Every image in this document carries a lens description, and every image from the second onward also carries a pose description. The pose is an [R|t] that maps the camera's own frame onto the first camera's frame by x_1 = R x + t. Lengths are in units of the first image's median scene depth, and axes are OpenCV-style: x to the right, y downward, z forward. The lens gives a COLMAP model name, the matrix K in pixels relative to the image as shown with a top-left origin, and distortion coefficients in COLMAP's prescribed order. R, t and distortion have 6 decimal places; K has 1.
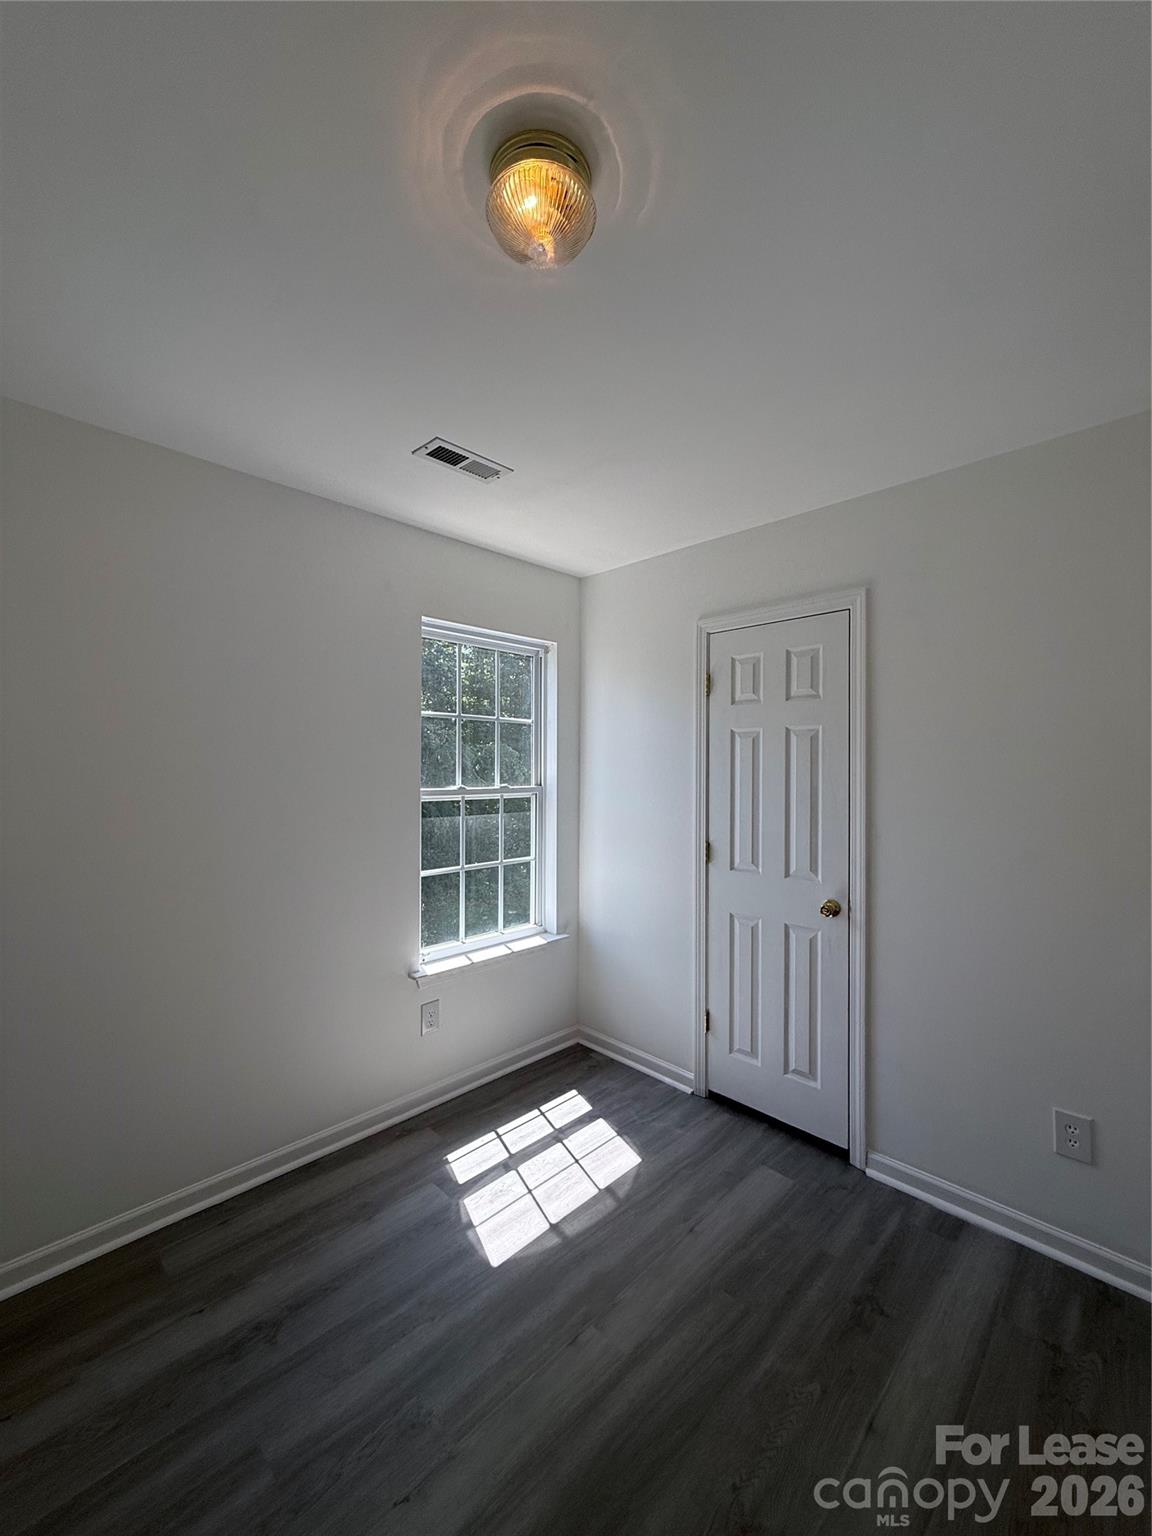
lens RADIAL K [[623.2, 0, 576.0], [0, 623.2, 768.0], [0, 0, 1]] dist [0.001629, -0.000039]
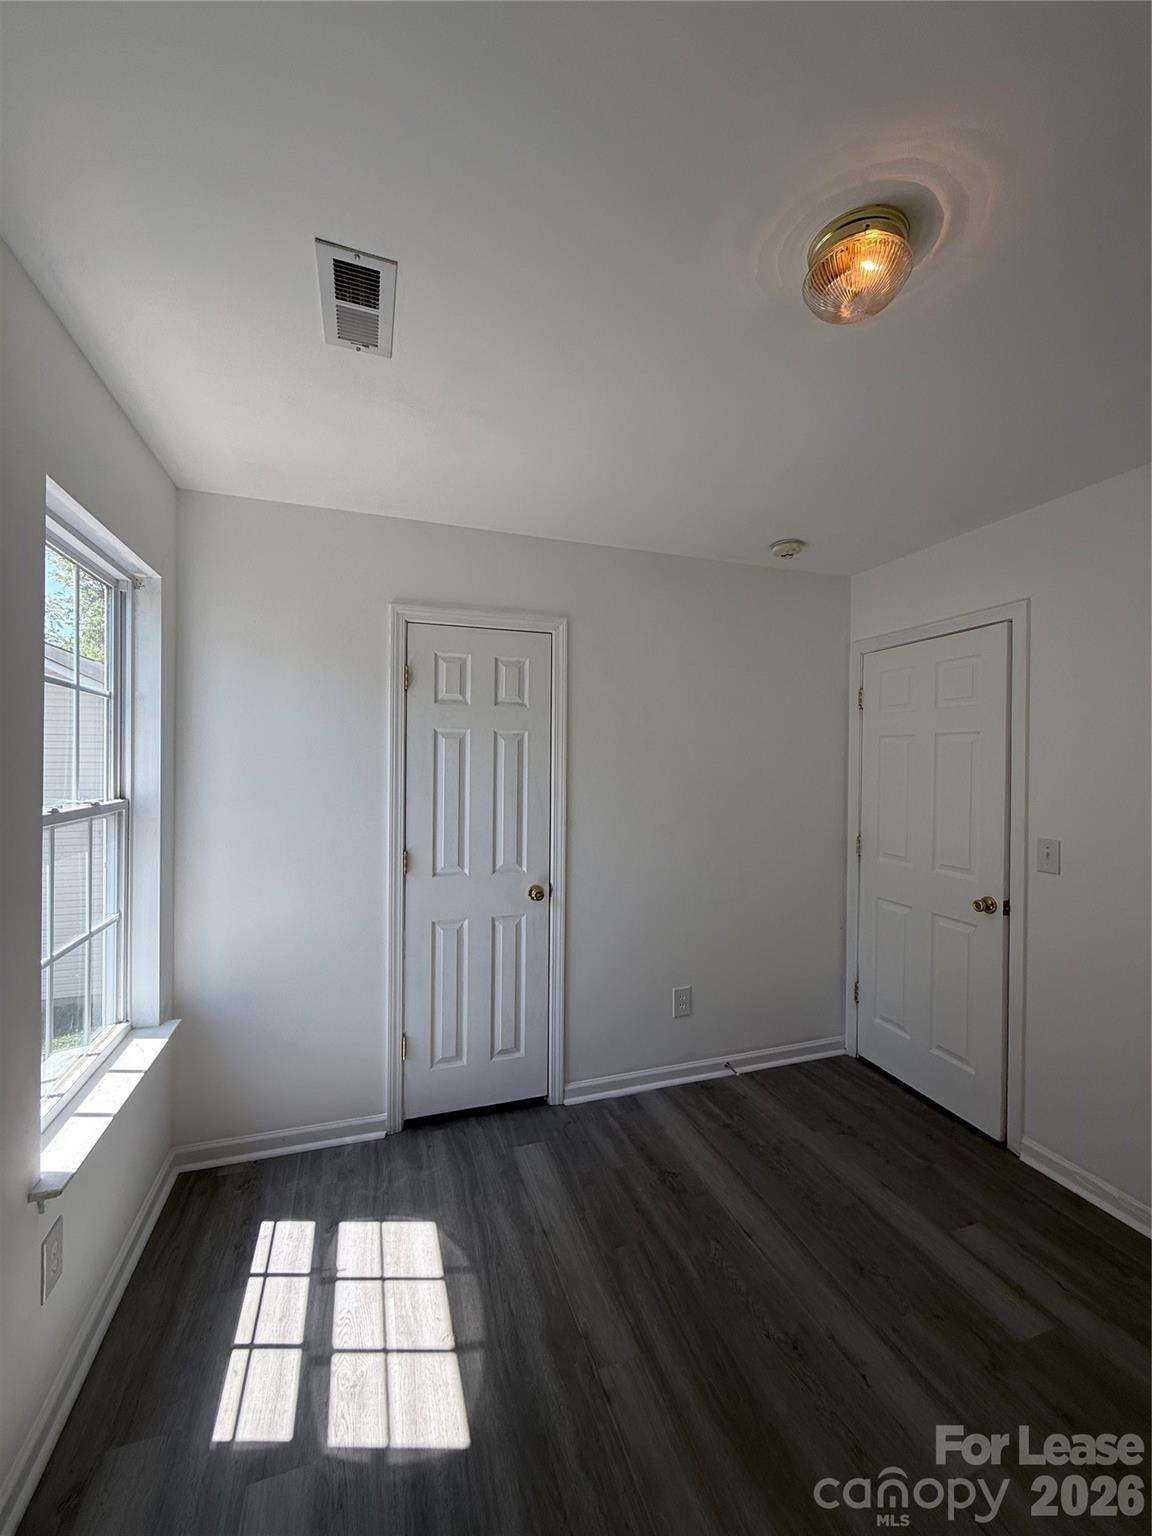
lens RADIAL K [[615.1, 0, 587.1], [0, 615.1, 767.1], [0, 0, 1]] dist [-0.000064, -0.000088]
pose [[0.431295, -0.006897, 0.902185, -0.545824], [-0.005129, 0.999936, 0.010096, -0.015796], [-0.902196, -0.008982, 0.431232, 0.420279]]
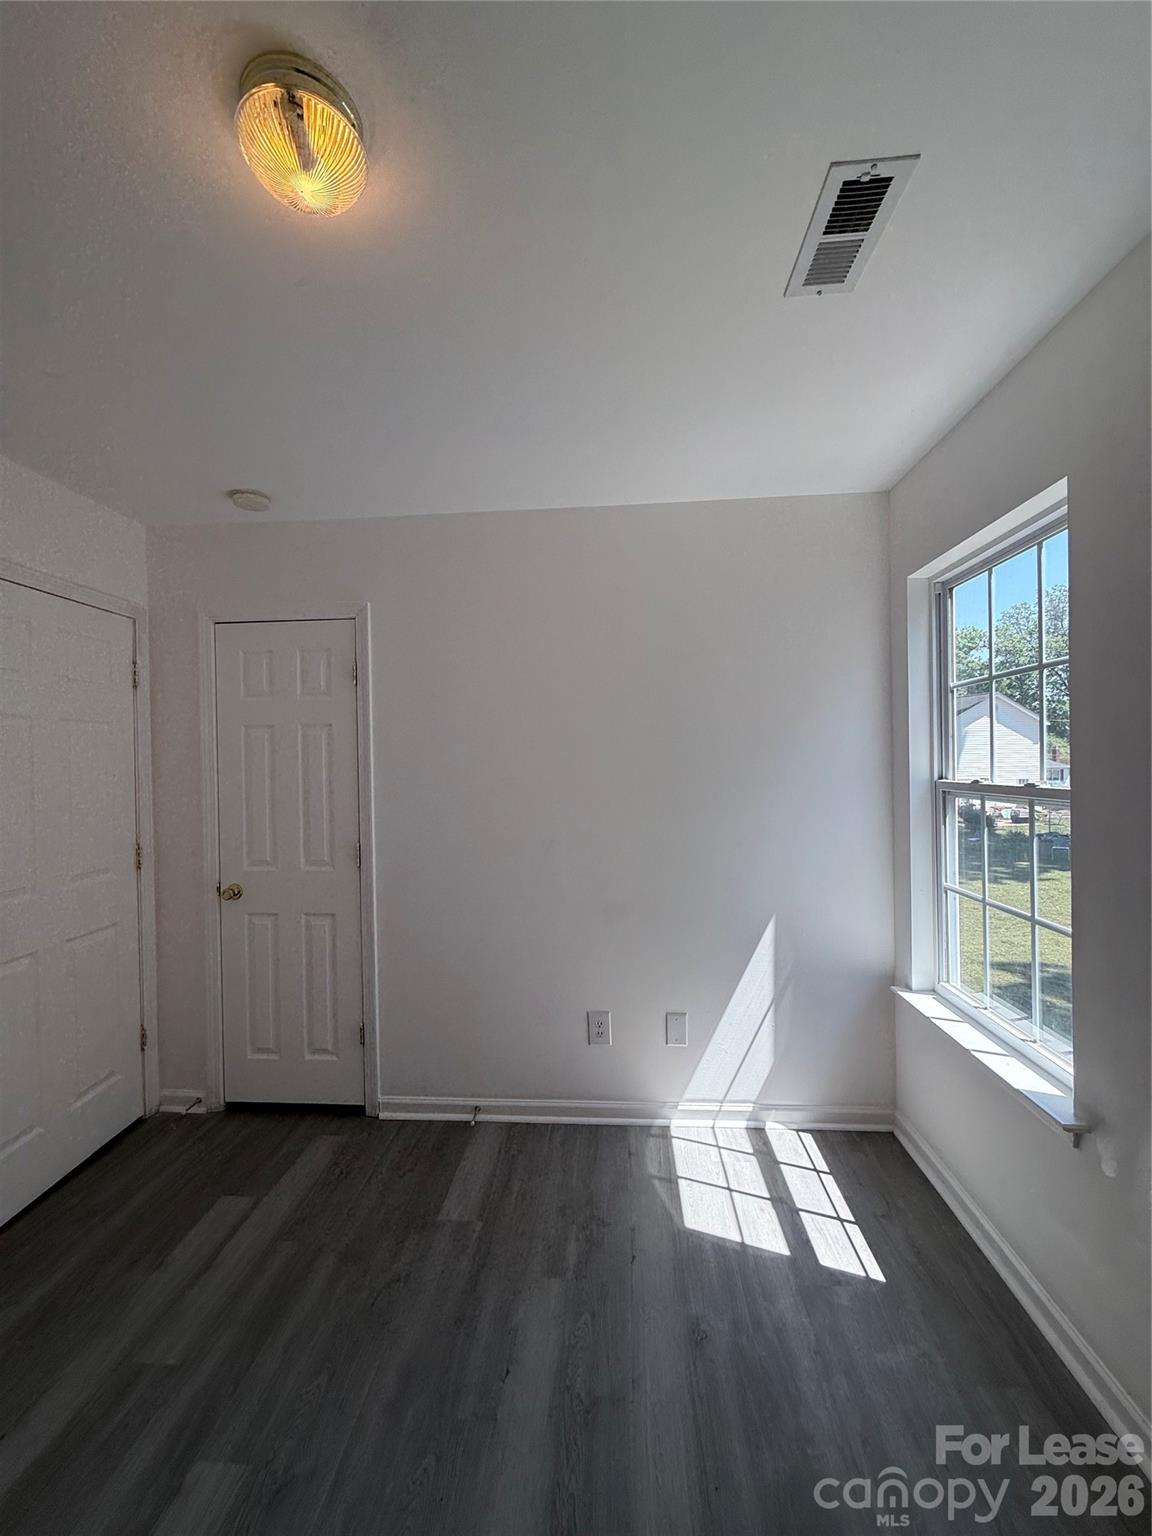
lens RADIAL K [[615.1, 0, 587.1], [0, 615.1, 767.1], [0, 0, 1]] dist [-0.000064, -0.000088]
pose [[-0.746876, 0.015350, -0.664786, 0.709520], [0.021529, 0.999768, -0.001104, 0.003035], [0.664615, -0.015137, -0.747033, 1.463634]]
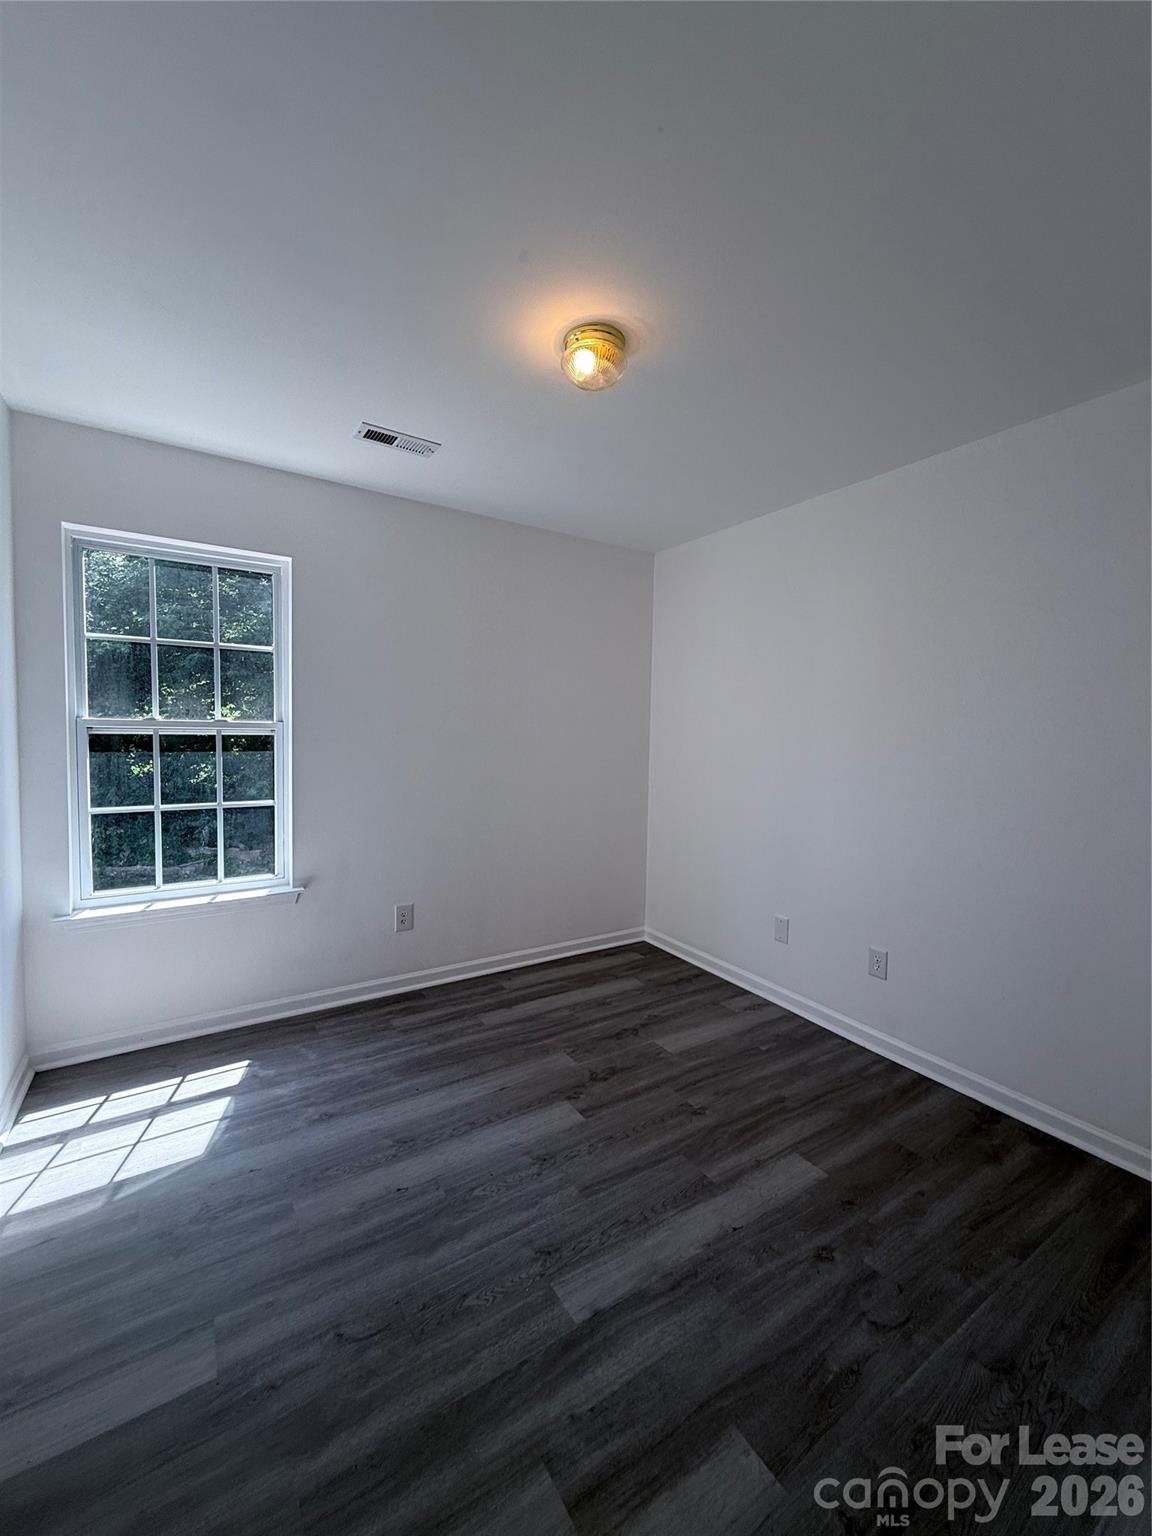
lens RADIAL K [[618.0, 0, 575.2], [0, 618.0, 764.2], [0, 0, 1]] dist [0.002050, 0.000195]
pose [[0.978665, 0.031082, -0.203097, 0.717634], [-0.018521, 0.997813, 0.063459, 0.033656], [0.204625, -0.058344, 0.977100, 0.295528]]
